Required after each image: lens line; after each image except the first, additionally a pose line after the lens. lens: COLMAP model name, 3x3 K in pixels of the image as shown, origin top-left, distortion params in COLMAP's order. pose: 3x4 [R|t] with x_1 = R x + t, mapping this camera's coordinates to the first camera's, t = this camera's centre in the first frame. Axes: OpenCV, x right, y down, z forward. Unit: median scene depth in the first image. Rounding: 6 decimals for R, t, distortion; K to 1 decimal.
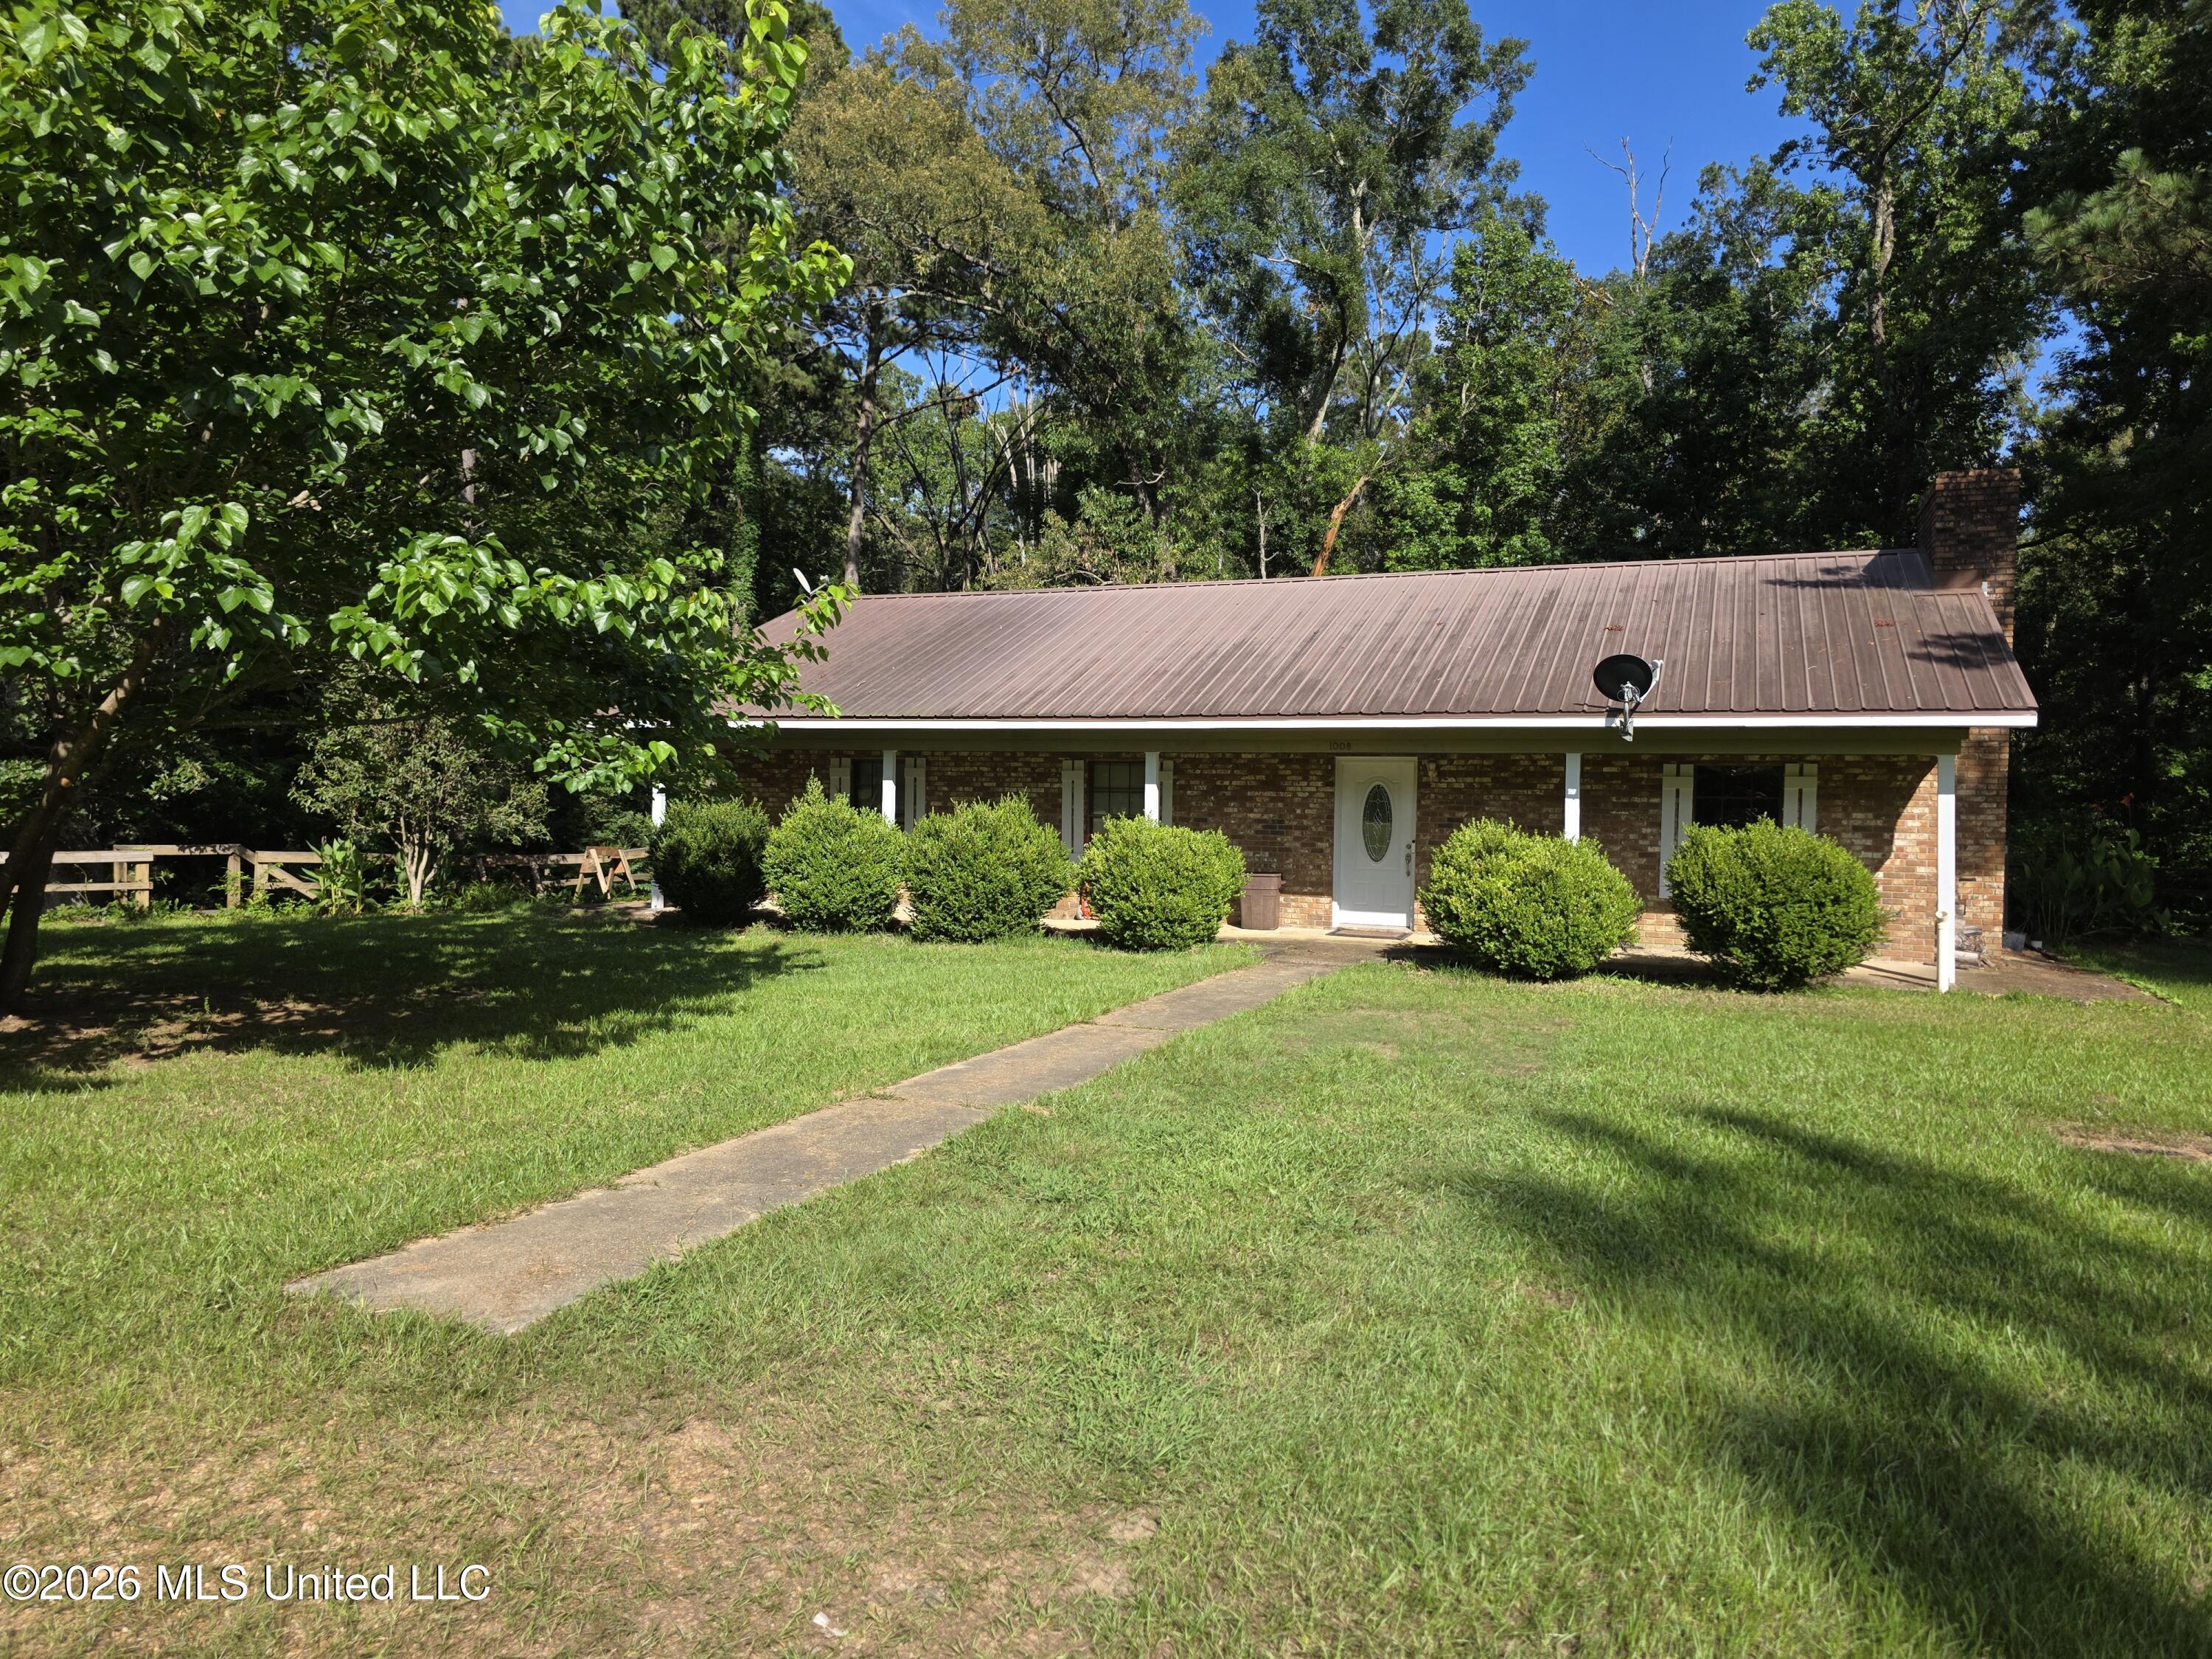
lens RADIAL K [[1487.7, 0, 1106.0], [0, 1487.7, 829.5], [0, 0, 1]] dist [0.026704, -0.002034]
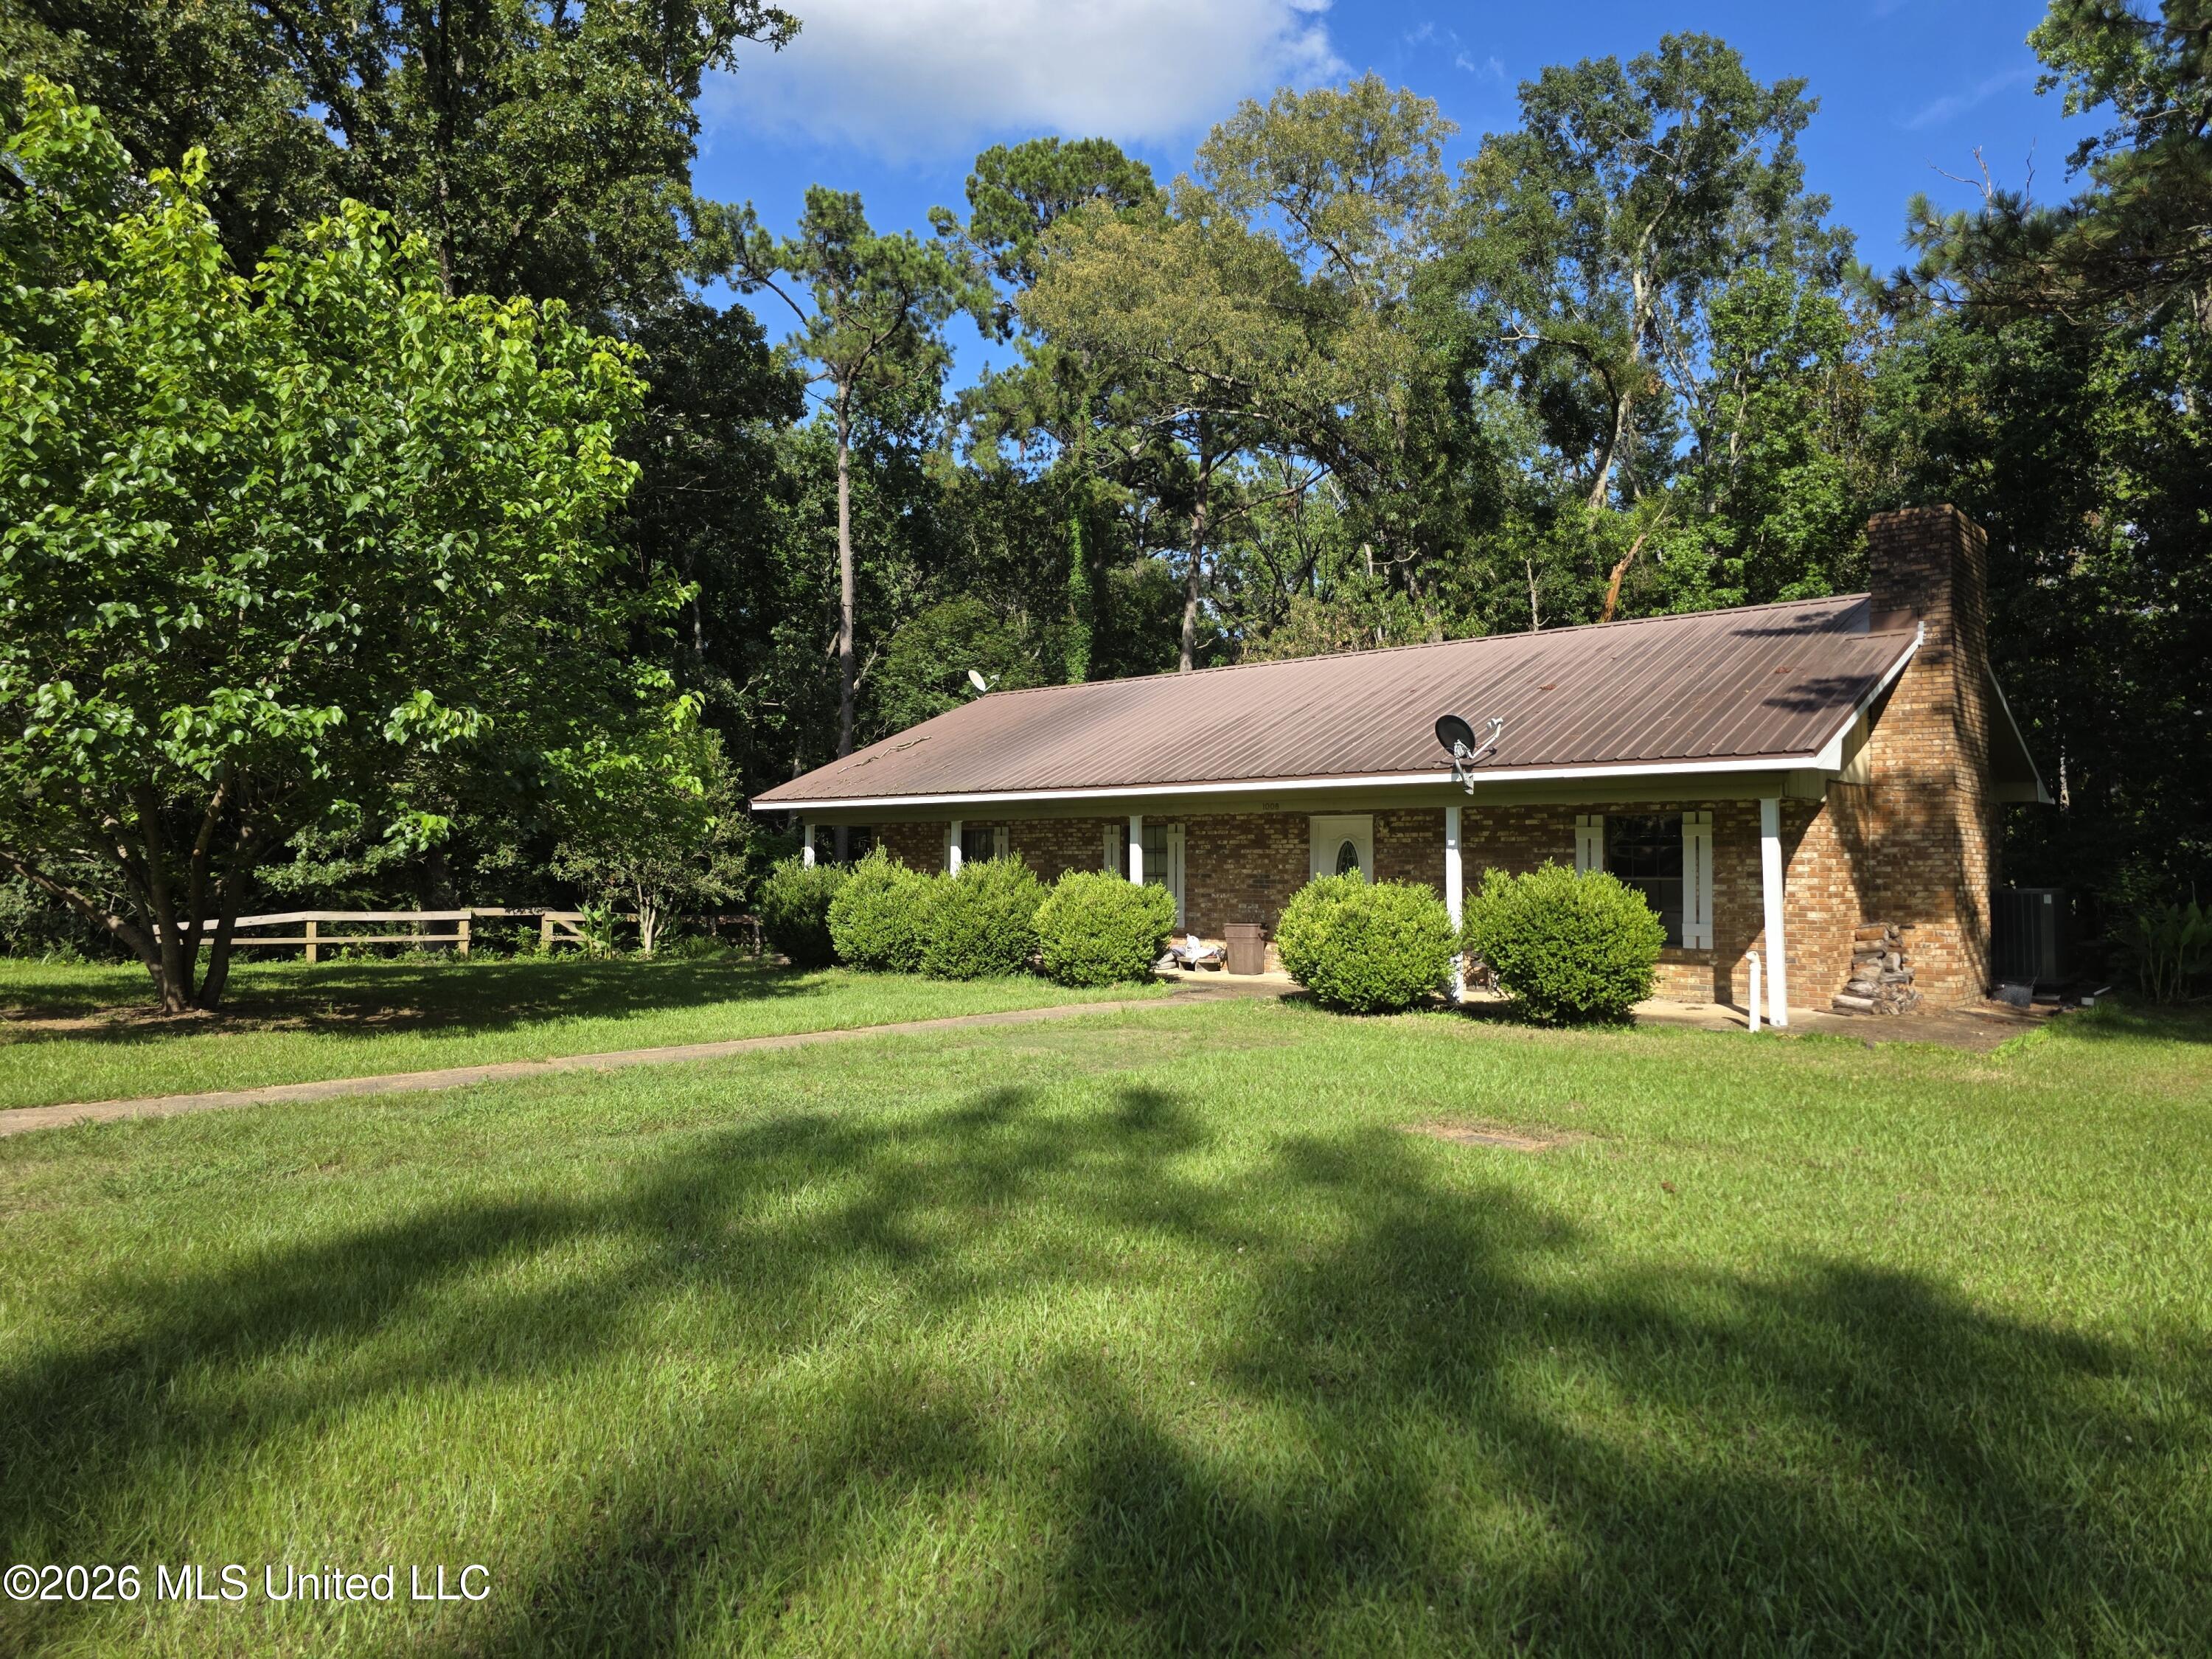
lens RADIAL K [[1478.4, 0, 1105.8], [0, 1478.4, 800.7], [0, 0, 1]] dist [0.064191, -0.050628]
pose [[0.945527, -0.029241, -0.324227, 0.362573], [0.006042, 0.997363, -0.072327, 0.017245], [0.325487, 0.066429, 0.943210, -0.076757]]
